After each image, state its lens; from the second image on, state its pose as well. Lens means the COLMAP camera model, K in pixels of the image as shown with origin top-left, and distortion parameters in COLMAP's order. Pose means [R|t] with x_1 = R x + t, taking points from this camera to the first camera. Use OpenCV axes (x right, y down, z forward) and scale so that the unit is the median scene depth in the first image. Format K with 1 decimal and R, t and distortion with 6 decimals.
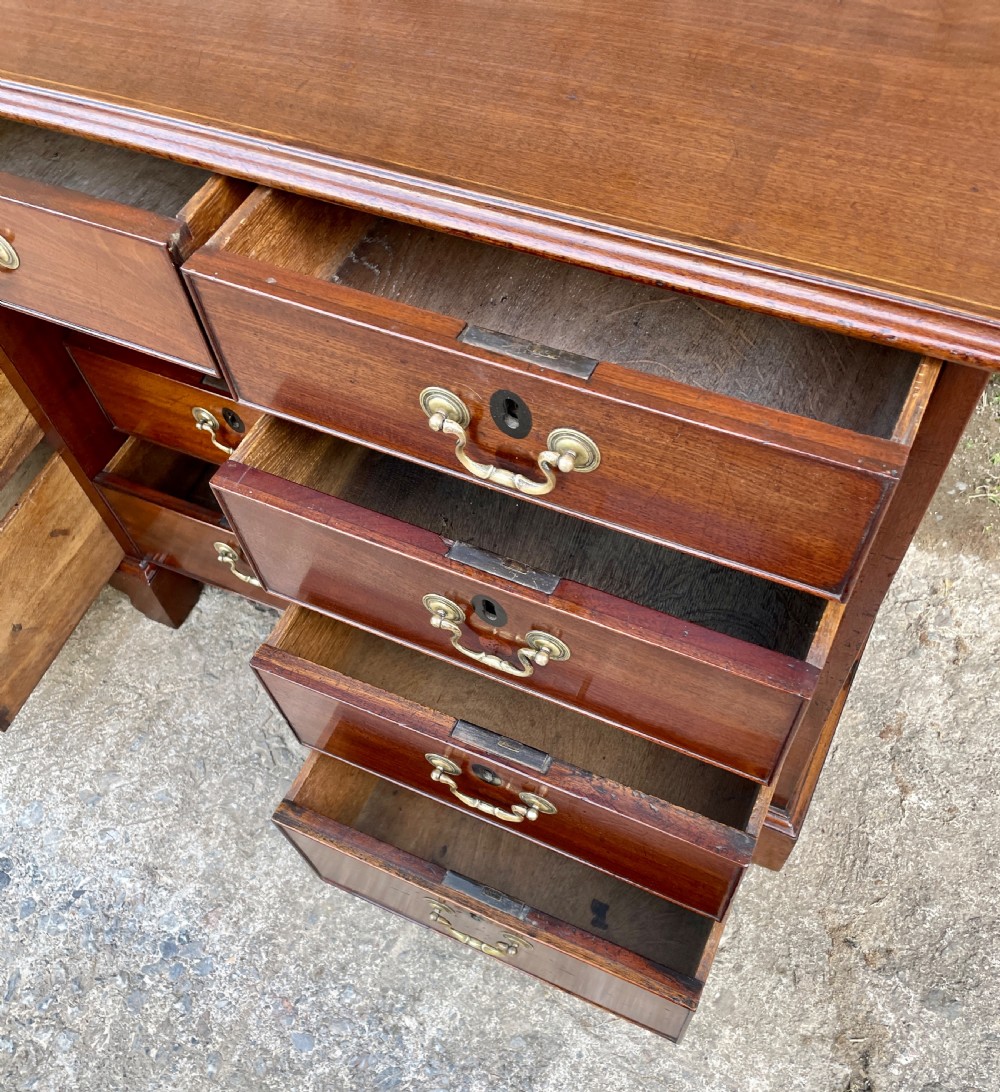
lens RADIAL K [[1014.5, 0, 489.1], [0, 1014.5, 659.6], [0, 0, 1]] dist [0.026227, 0.000000]
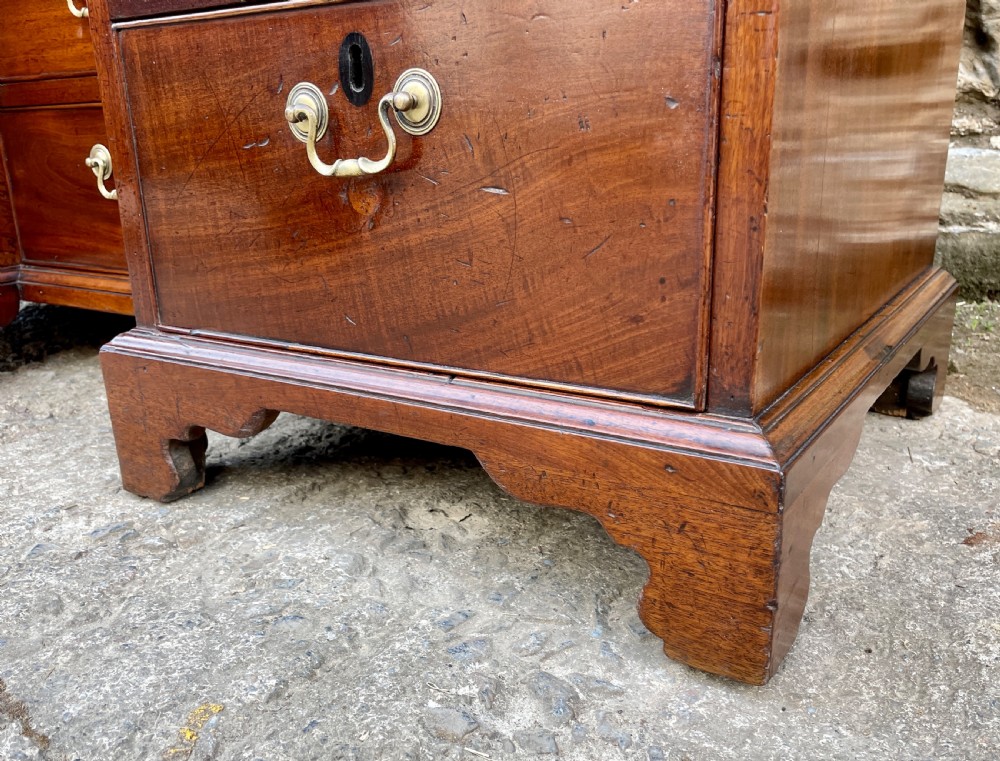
lens RADIAL K [[891.5, 0, 498.8], [0, 891.5, 424.1], [0, 0, 1]] dist [0.101117, -0.134419]
pose [[0.989731, 0.093668, -0.107976, 0.201777], [-0.141748, 0.740598, -0.656828, 0.371834], [0.018443, 0.665388, 0.746270, 0.635492]]
